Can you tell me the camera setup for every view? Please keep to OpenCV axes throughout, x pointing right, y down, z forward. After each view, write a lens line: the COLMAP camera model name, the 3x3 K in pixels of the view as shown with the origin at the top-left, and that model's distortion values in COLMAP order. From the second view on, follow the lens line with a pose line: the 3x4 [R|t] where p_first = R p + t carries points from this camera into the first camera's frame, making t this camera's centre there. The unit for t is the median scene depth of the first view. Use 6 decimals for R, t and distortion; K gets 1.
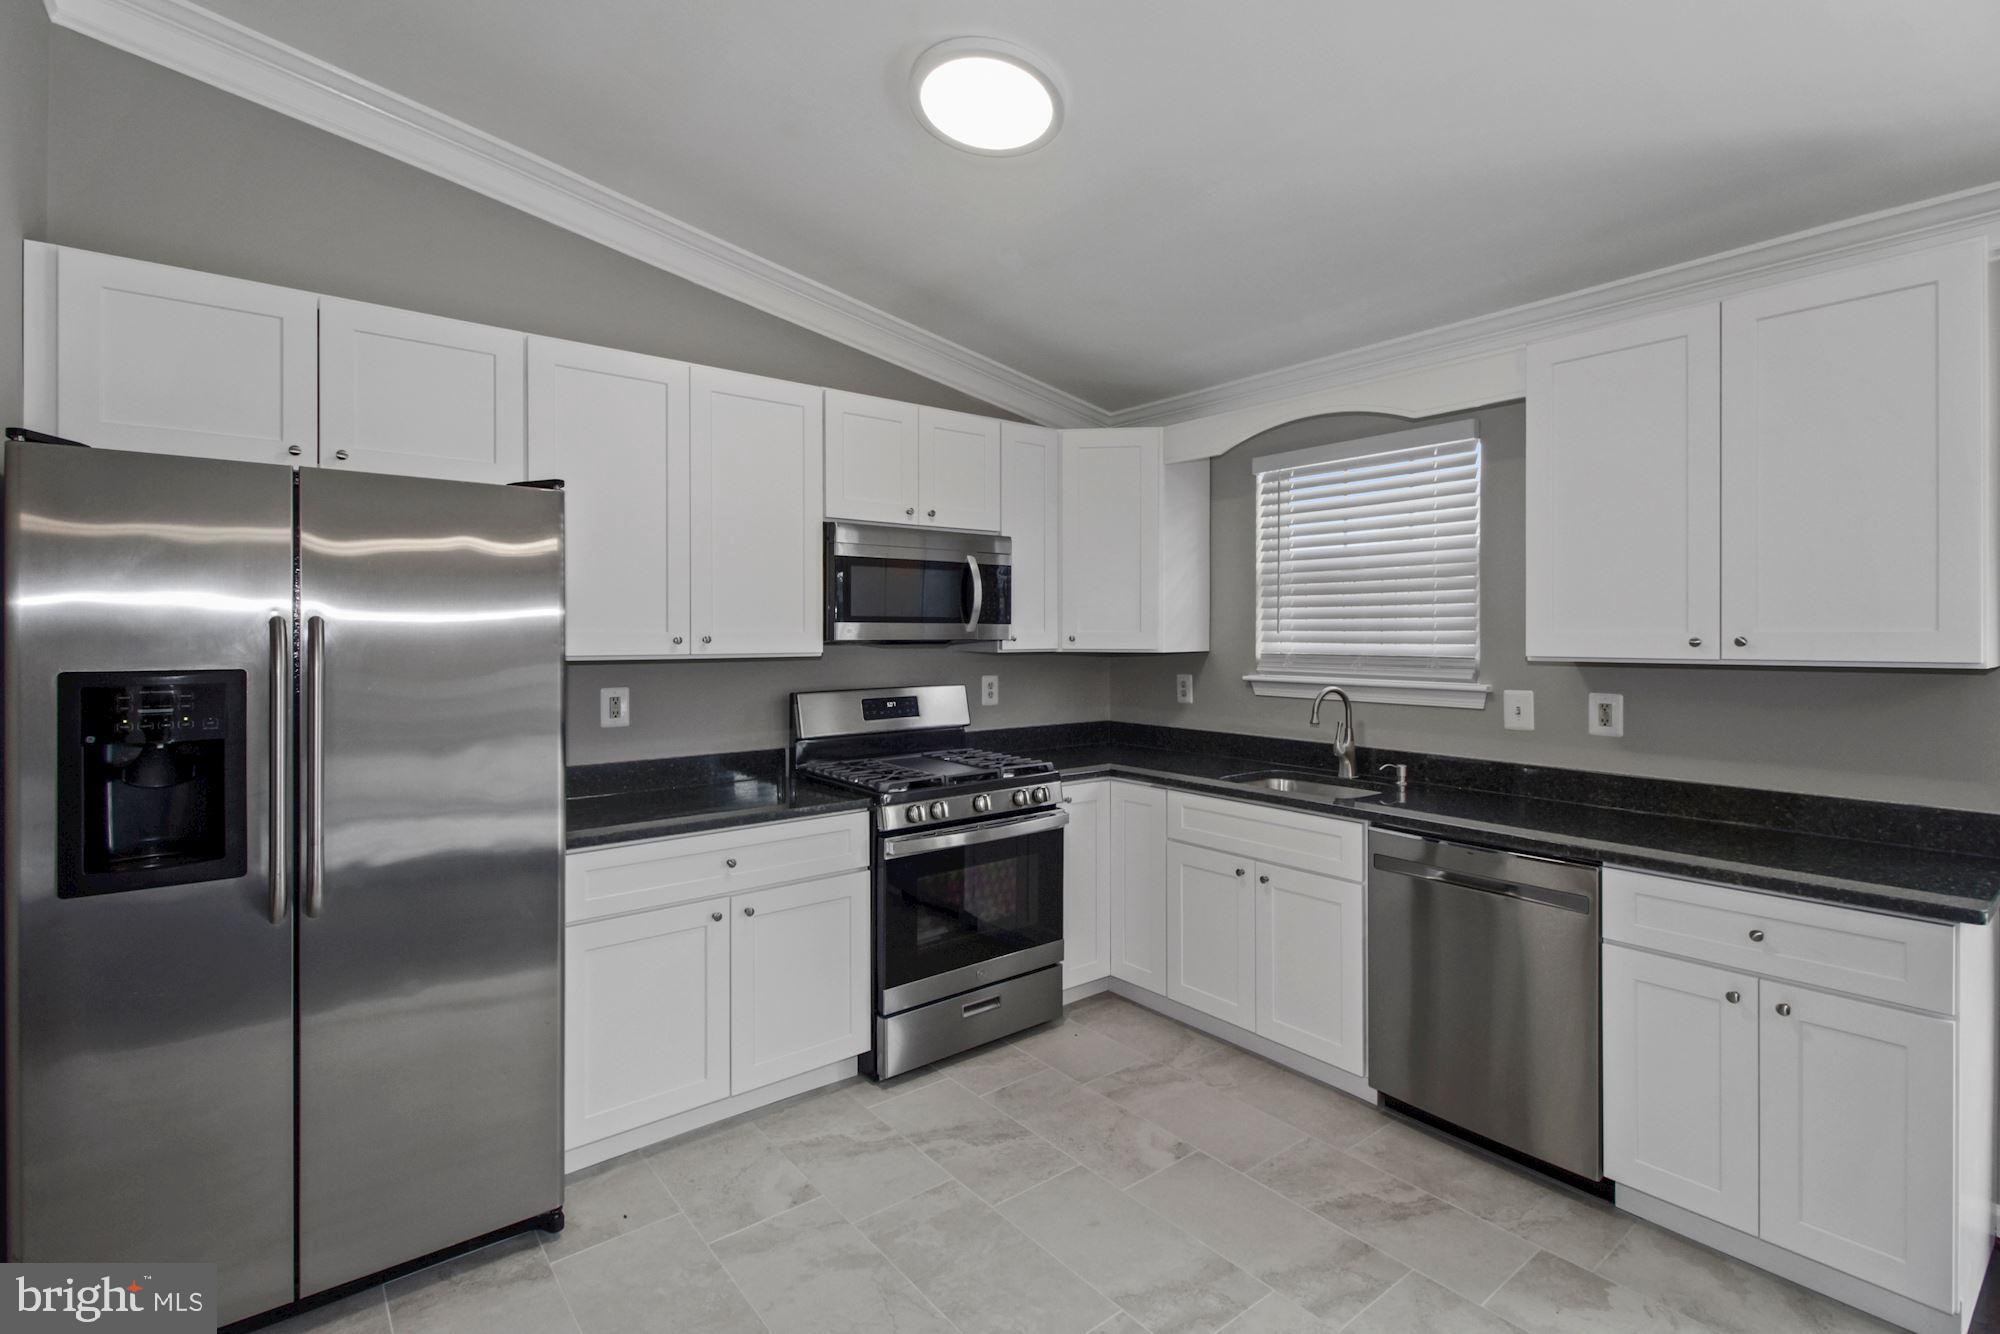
lens RADIAL K [[930.5, 0, 1006.5], [0, 930.5, 637.3], [0, 0, 1]] dist [0.022634, -0.011996]
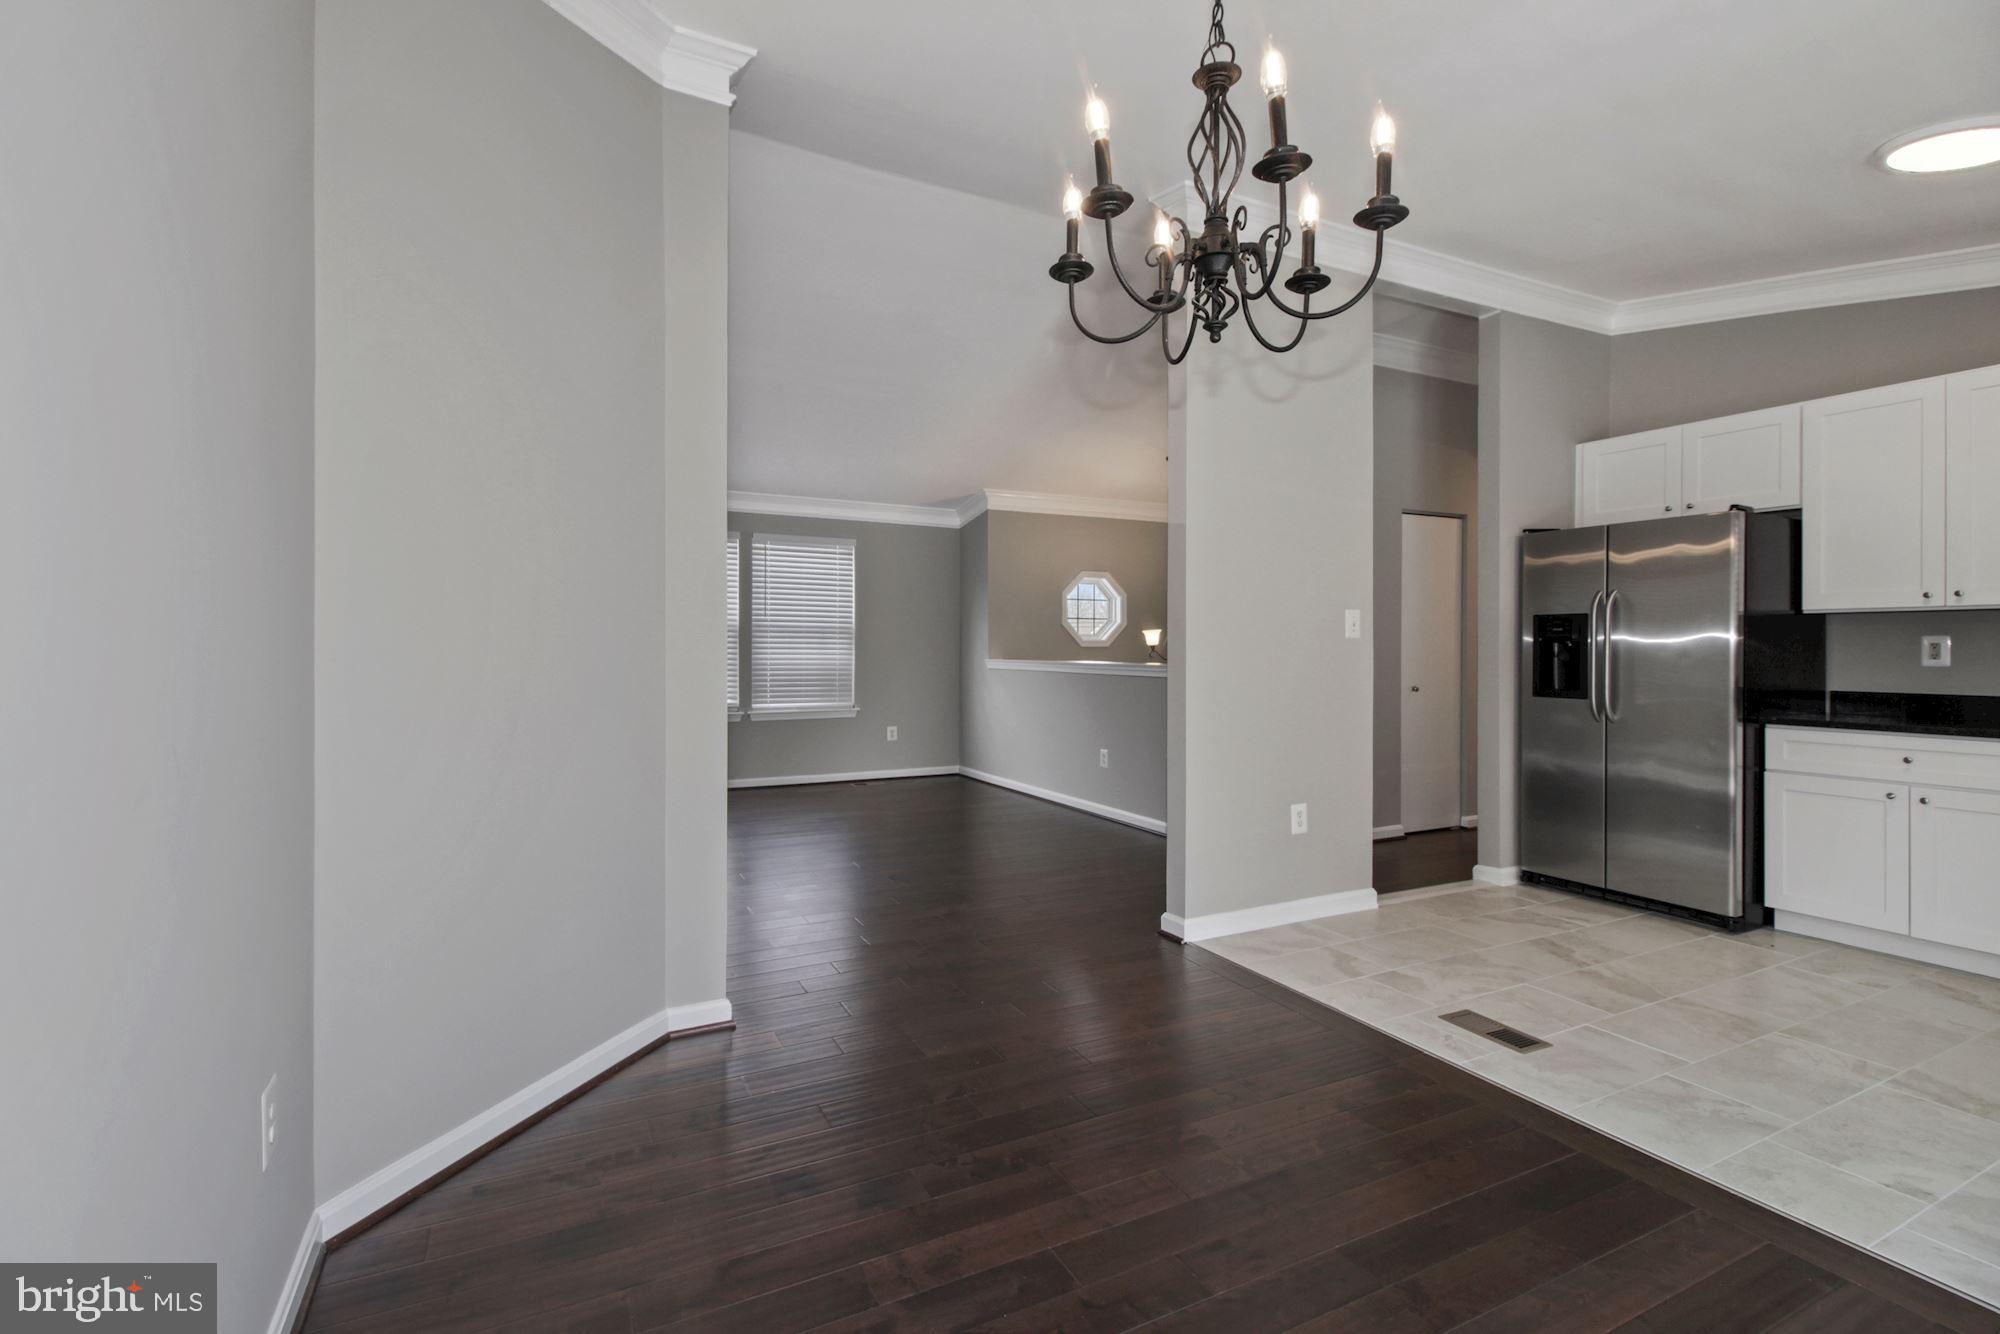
lens RADIAL K [[922.3, 0, 990.8], [0, 922.3, 646.4], [0, 0, 1]] dist [0.019792, -0.010265]
pose [[-0.205679, -0.000118, -0.978620, 1.122908], [-0.005877, 0.999982, 0.001114, 0.076922], [0.978602, 0.005980, -0.205676, -0.003377]]
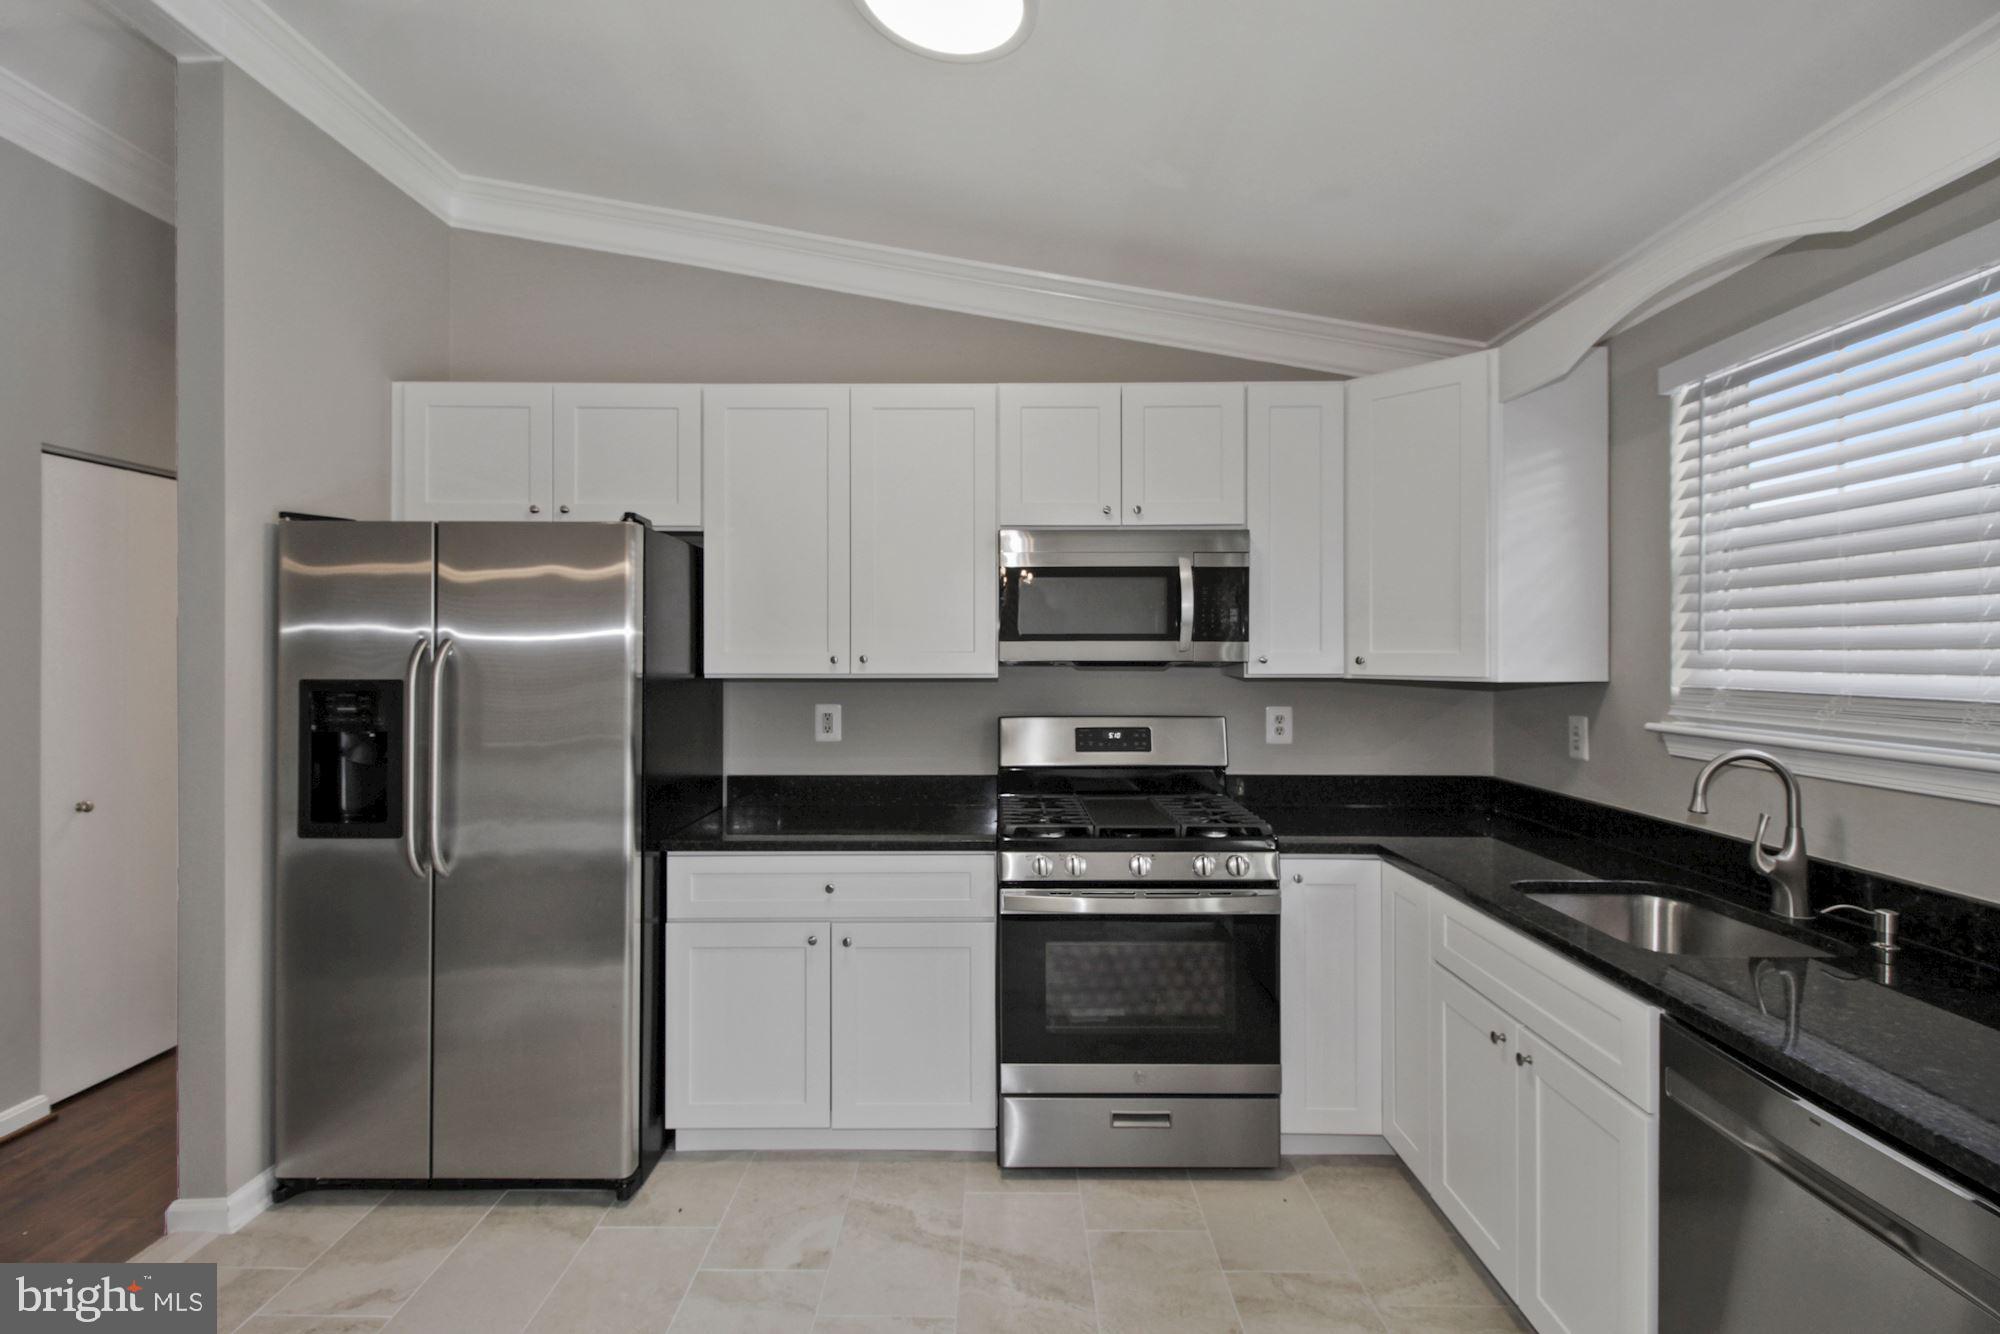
lens RADIAL K [[923.3, 0, 998.9], [0, 923.3, 655.1], [0, 0, 1]] dist [0.024475, -0.014935]
pose [[0.775432, 0.002291, -0.631426, 0.400539], [-0.003825, 0.999992, -0.001069, -0.001431], [0.631419, 0.003244, 0.775435, 0.320093]]
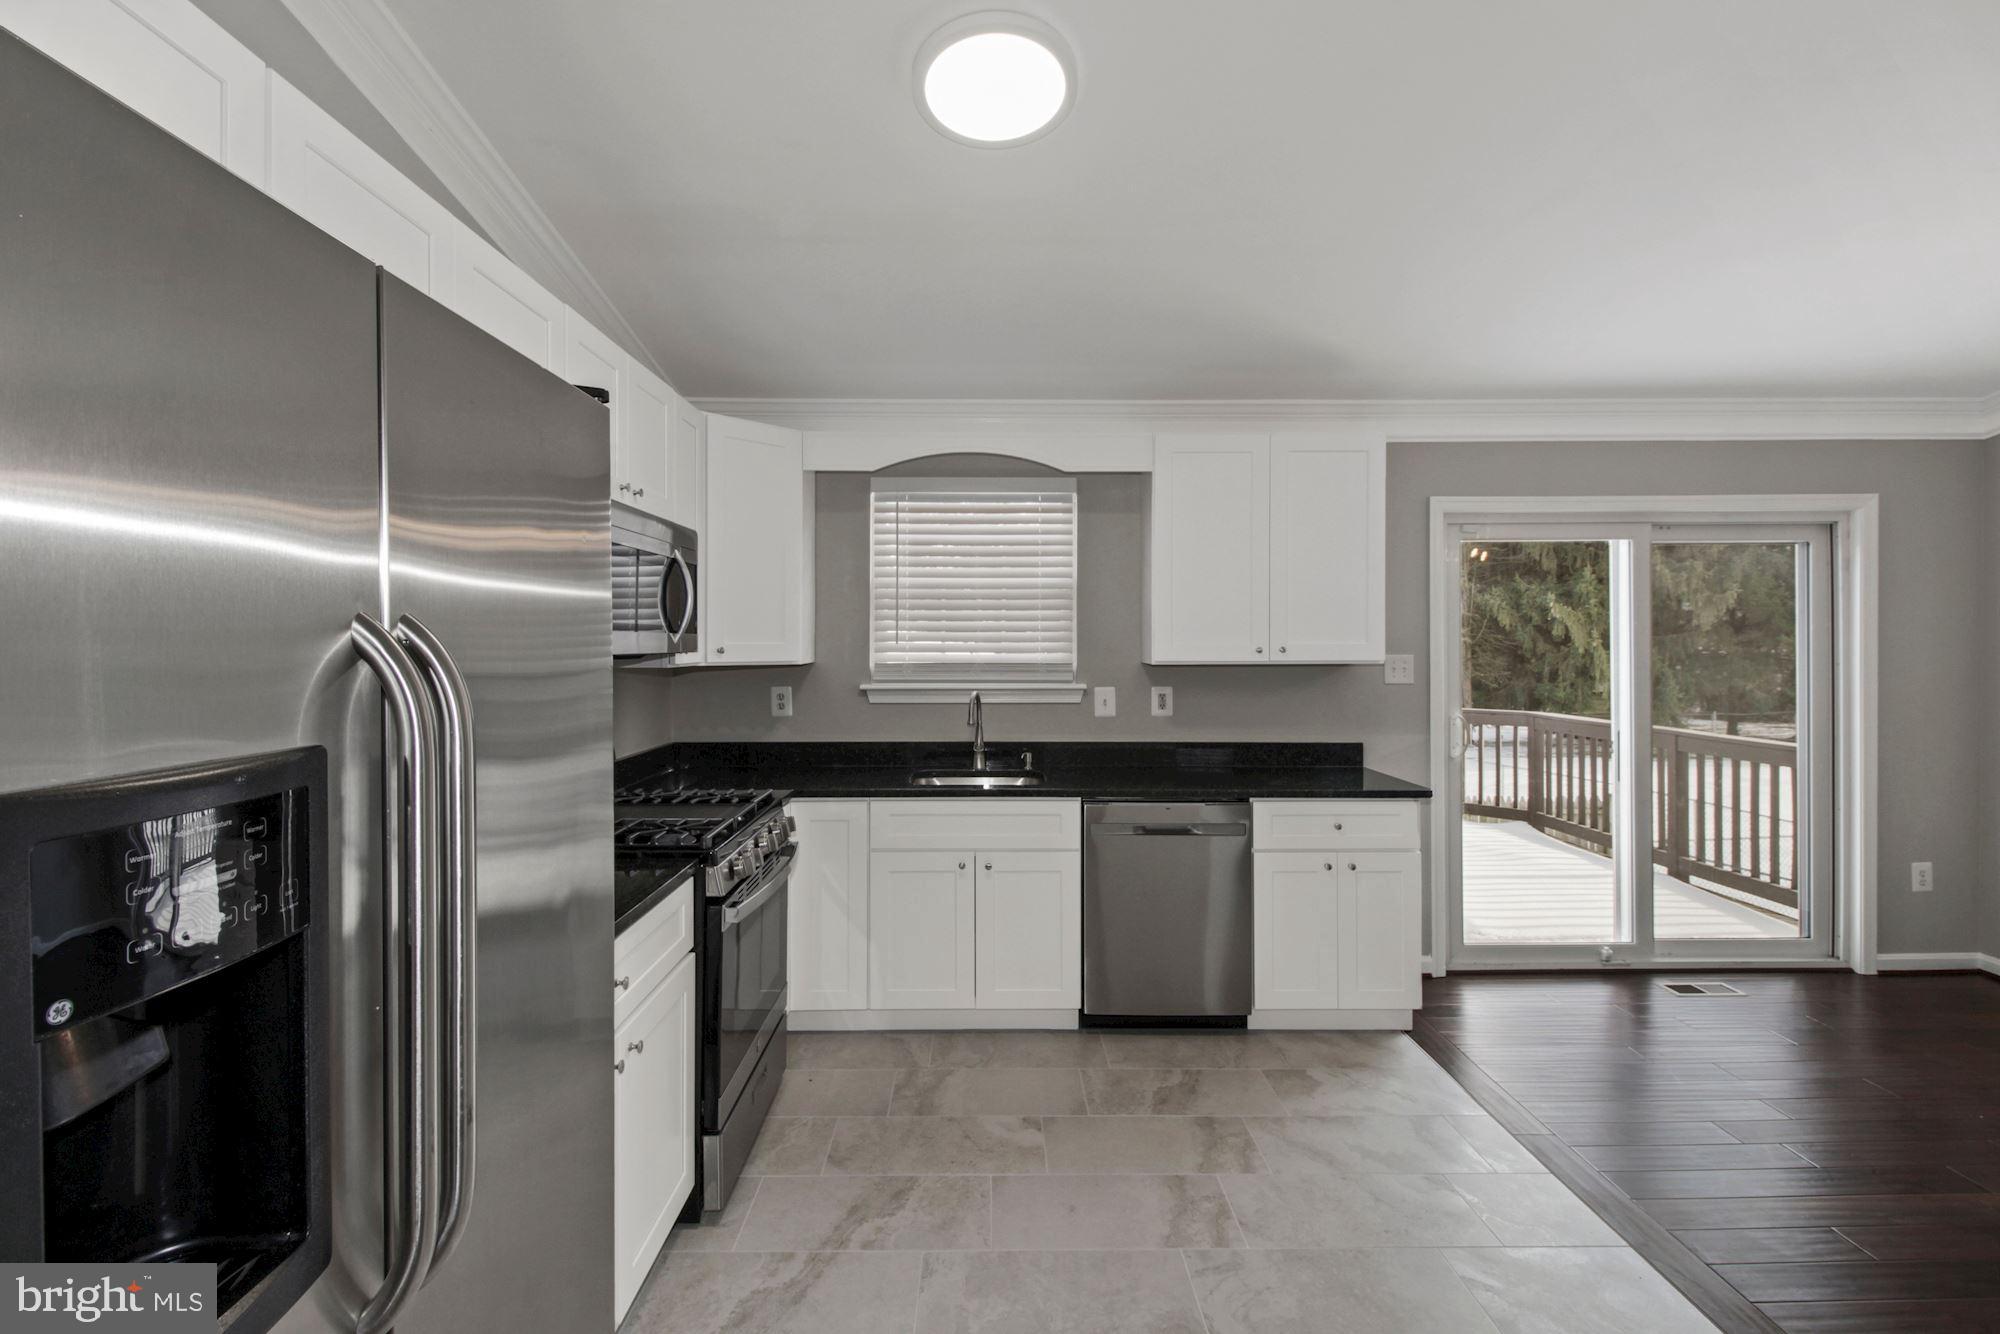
lens RADIAL K [[907.2, 0, 996.7], [0, 907.2, 641.3], [0, 0, 1]] dist [0.003149, -0.000730]
pose [[0.617007, 0.001231, 0.786956, -0.575687], [0.003066, 0.999987, -0.003968, -0.004062], [-0.786951, 0.004861, 0.616996, 0.331837]]
